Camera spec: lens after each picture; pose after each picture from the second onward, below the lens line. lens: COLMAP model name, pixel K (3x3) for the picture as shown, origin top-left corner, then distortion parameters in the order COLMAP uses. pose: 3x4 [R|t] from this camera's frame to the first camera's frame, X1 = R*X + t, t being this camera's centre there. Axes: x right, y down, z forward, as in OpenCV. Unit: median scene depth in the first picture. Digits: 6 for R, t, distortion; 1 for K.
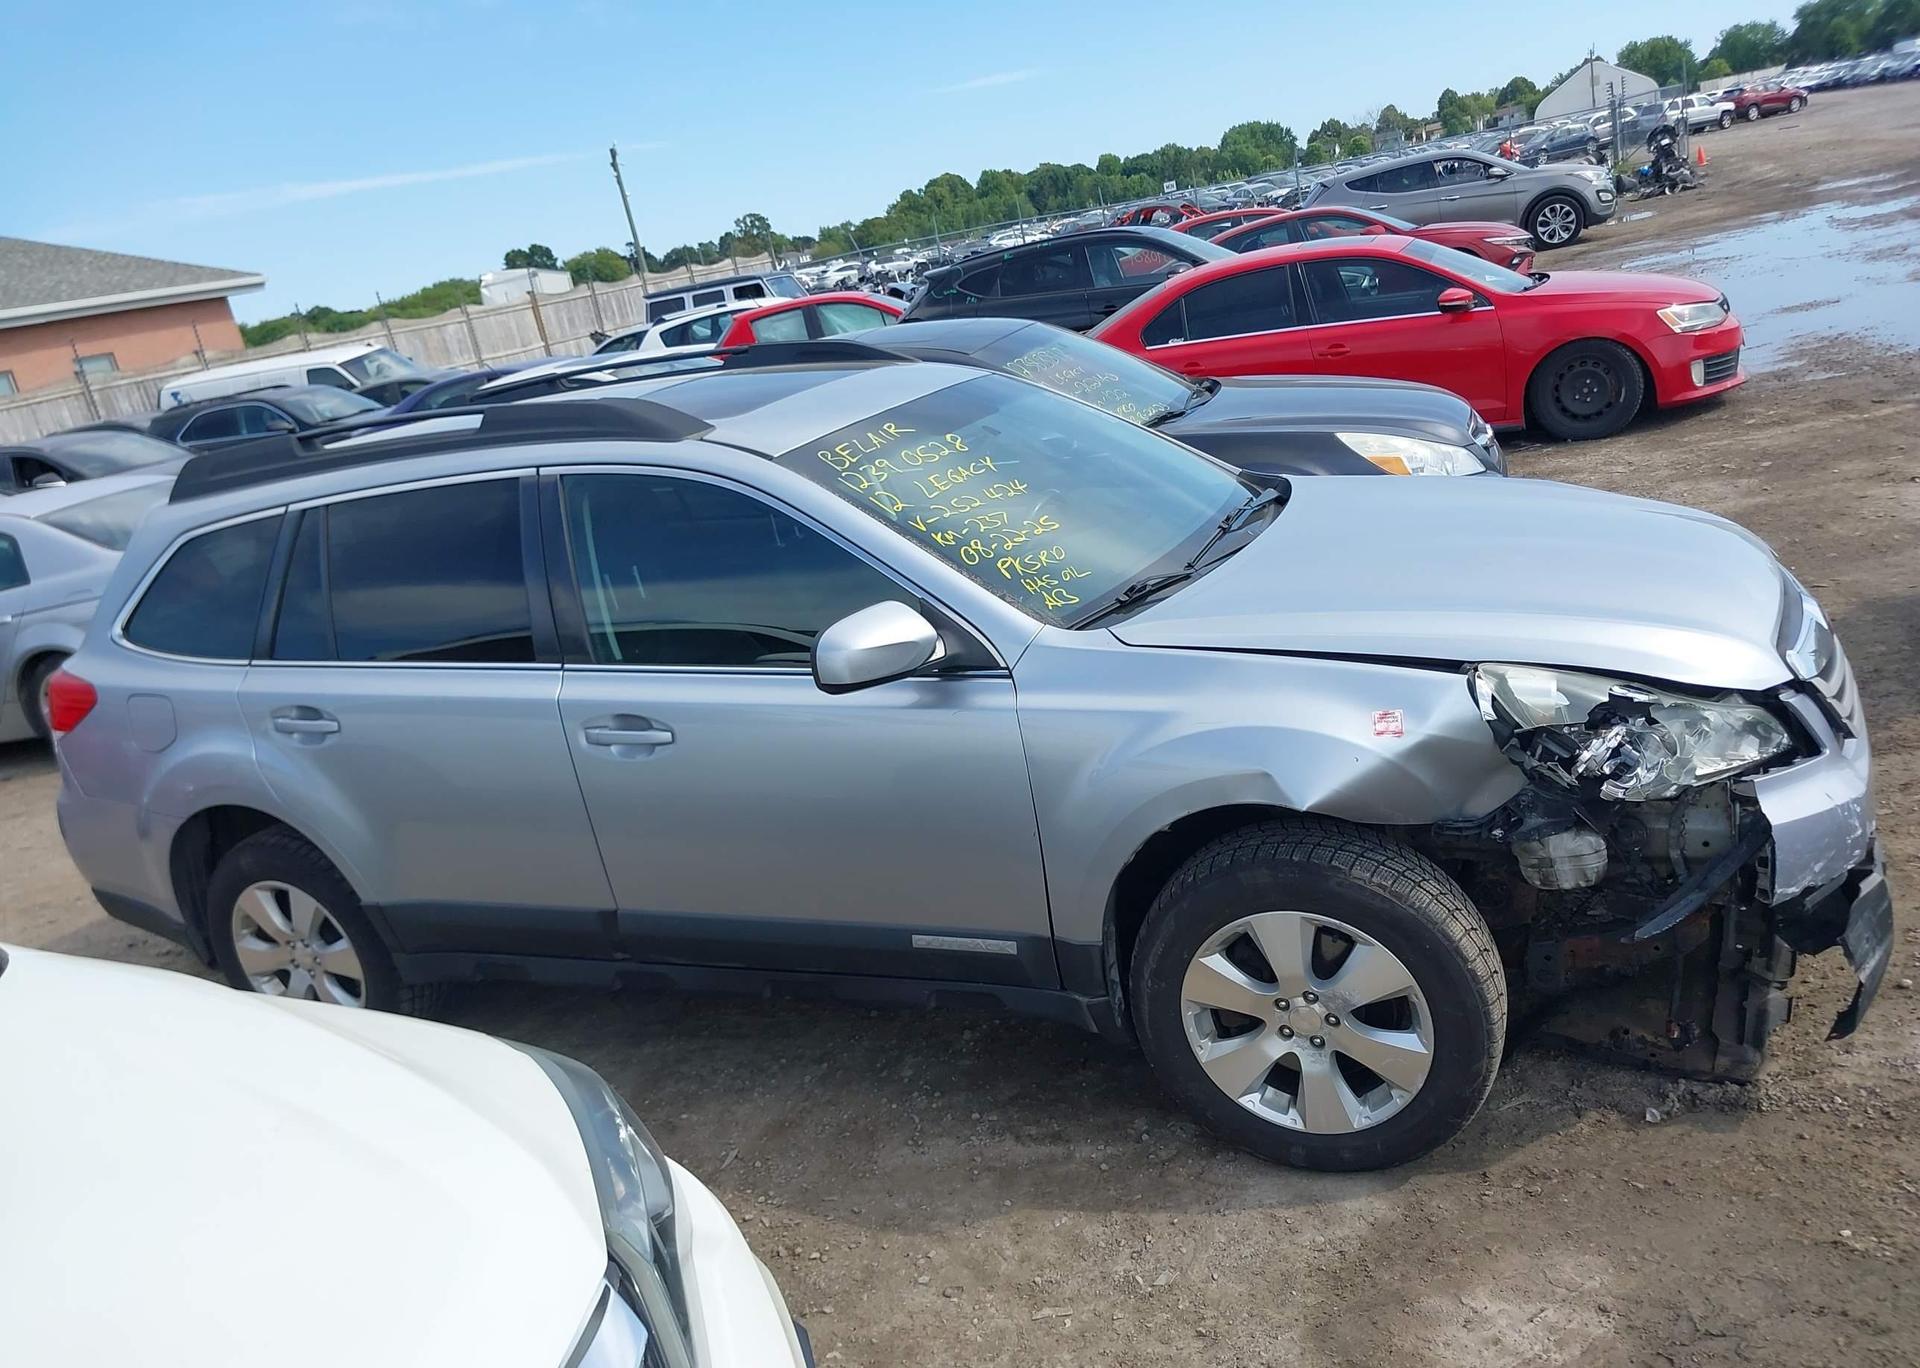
lens RADIAL K [[1532.9, 0, 973.0], [0, 1532.9, 685.8], [0, 0, 1]] dist [-0.003991, 0.007749]
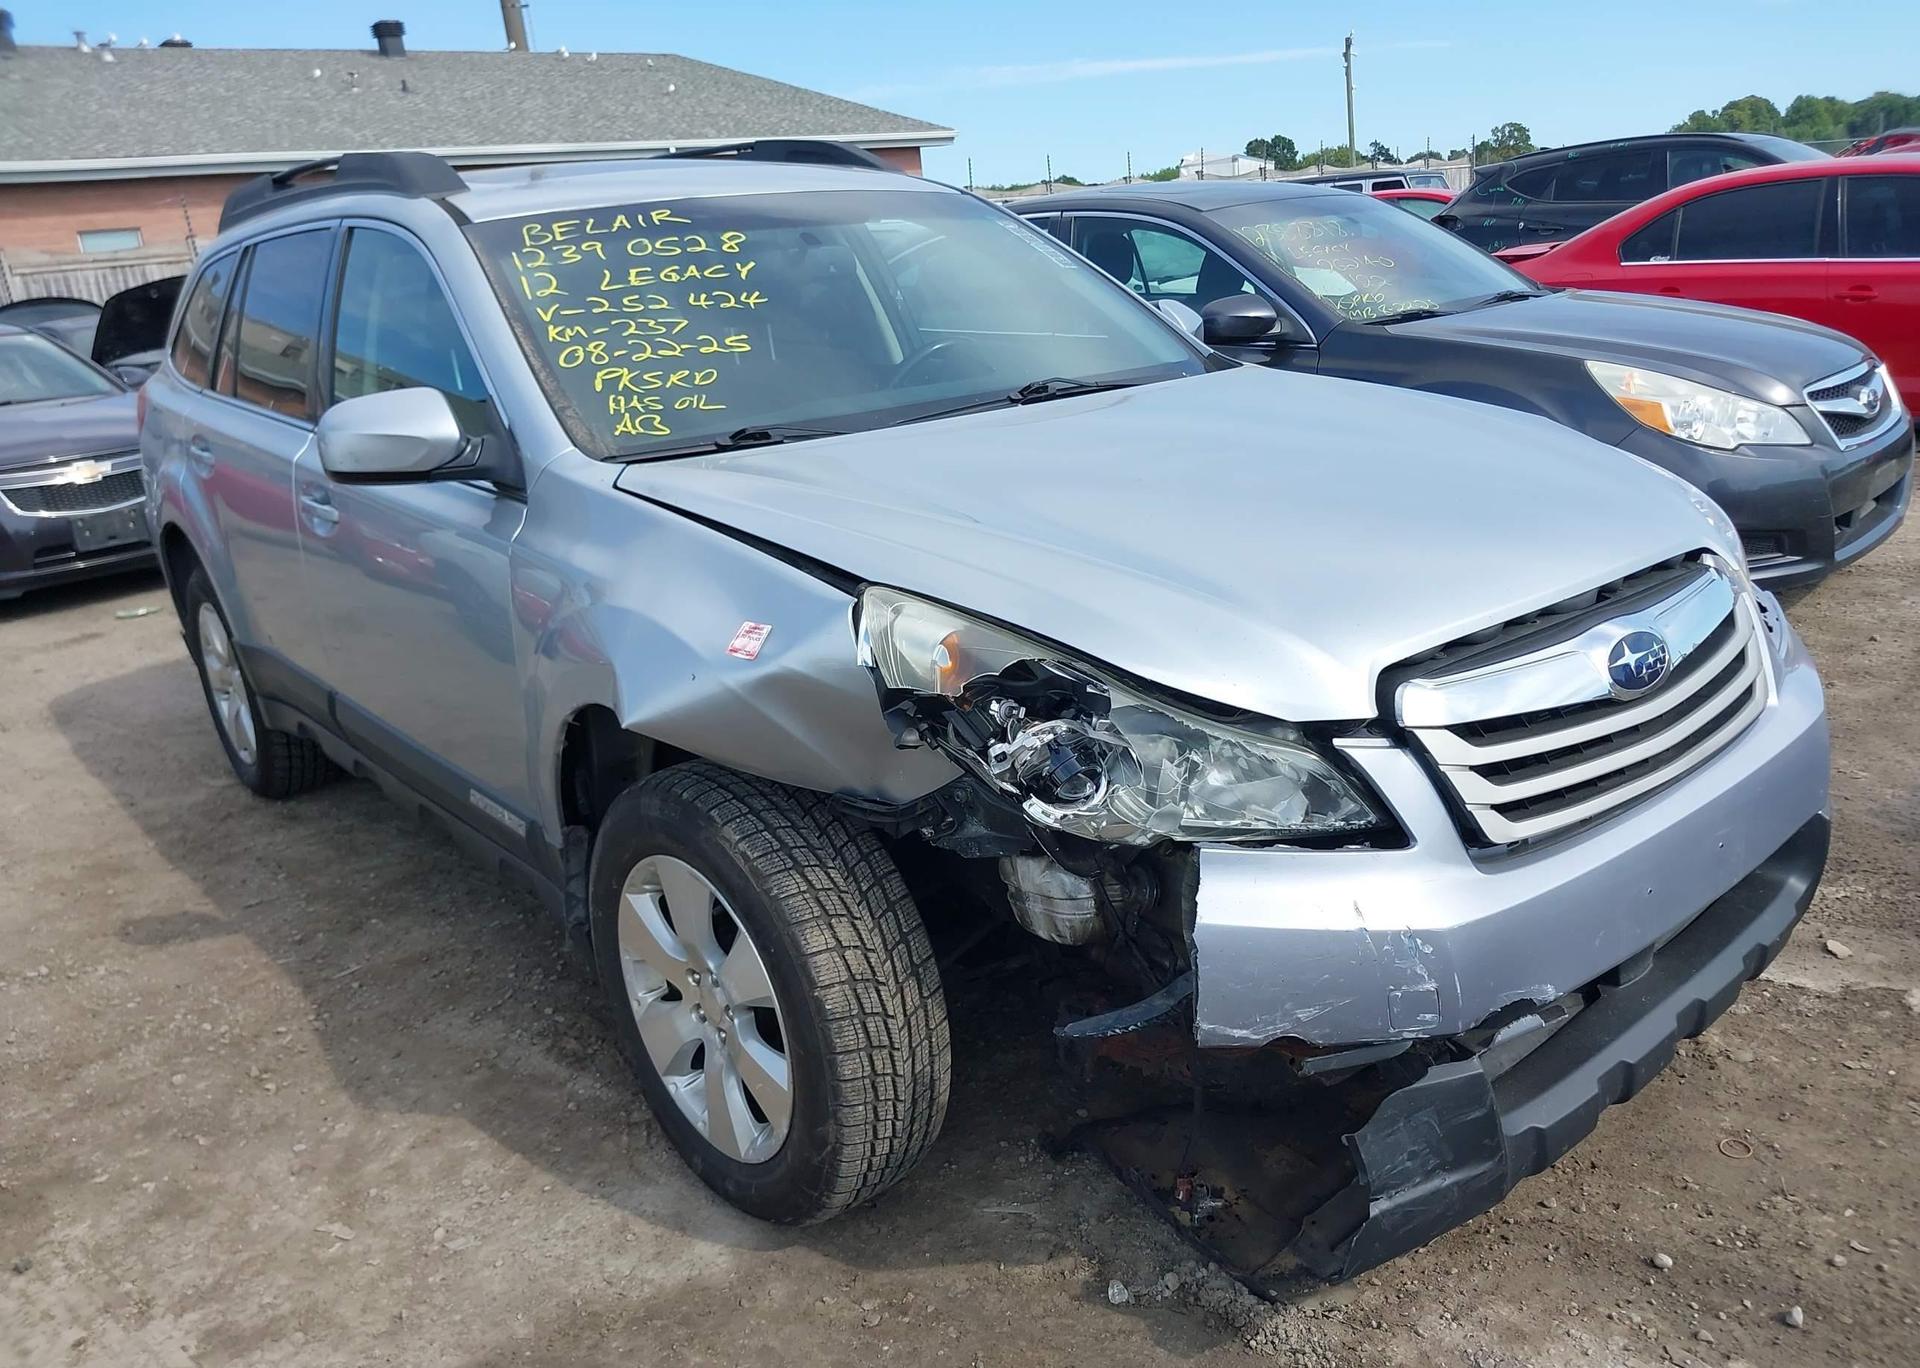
lens RADIAL K [[1518.8, 0, 965.5], [0, 1518.8, 697.8], [0, 0, 1]] dist [0.004464, 0.004901]
pose [[0.891522, 0.231081, -0.389603, 0.579734], [-0.203347, 0.972723, 0.111626, -0.043721], [0.404770, -0.020292, 0.914193, 0.343013]]
